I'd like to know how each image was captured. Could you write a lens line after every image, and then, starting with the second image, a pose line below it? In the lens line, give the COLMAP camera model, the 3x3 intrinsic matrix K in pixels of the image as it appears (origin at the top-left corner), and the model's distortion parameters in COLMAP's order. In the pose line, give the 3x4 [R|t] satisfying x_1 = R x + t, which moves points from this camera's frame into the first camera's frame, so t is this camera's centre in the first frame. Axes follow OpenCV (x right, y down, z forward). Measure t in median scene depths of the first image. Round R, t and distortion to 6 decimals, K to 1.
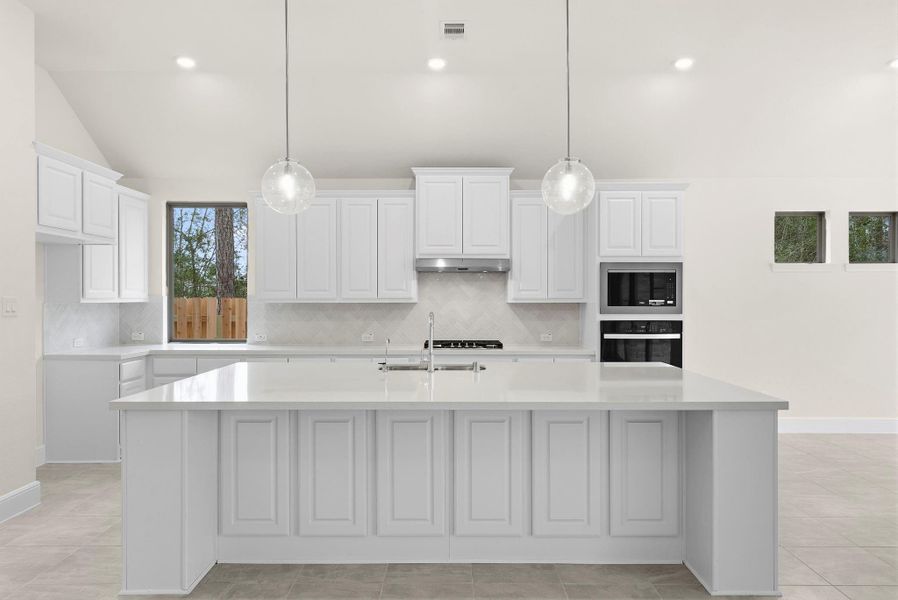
lens RADIAL K [[580.5, 0, 449.4], [0, 580.5, 303.1], [0, 0, 1]] dist [-0.009585, -0.000945]
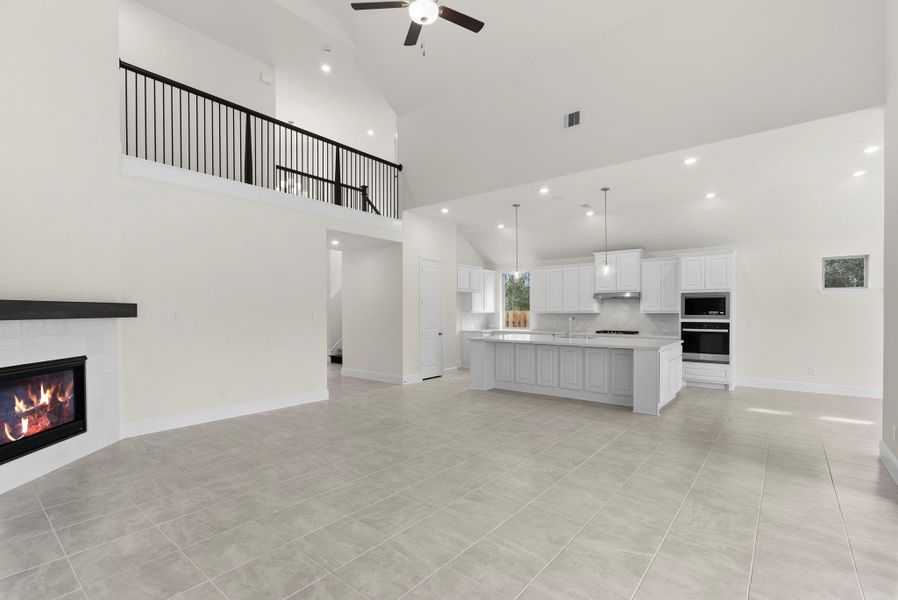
lens RADIAL K [[580.5, 0, 448.4], [0, 580.5, 304.4], [0, 0, 1]] dist [-0.009585, -0.000945]
pose [[0.768588, -0.008089, -0.639693, 0.936842], [-0.004457, 0.999828, -0.017998, 0.009320], [0.639728, 0.016684, 0.768420, -1.076958]]
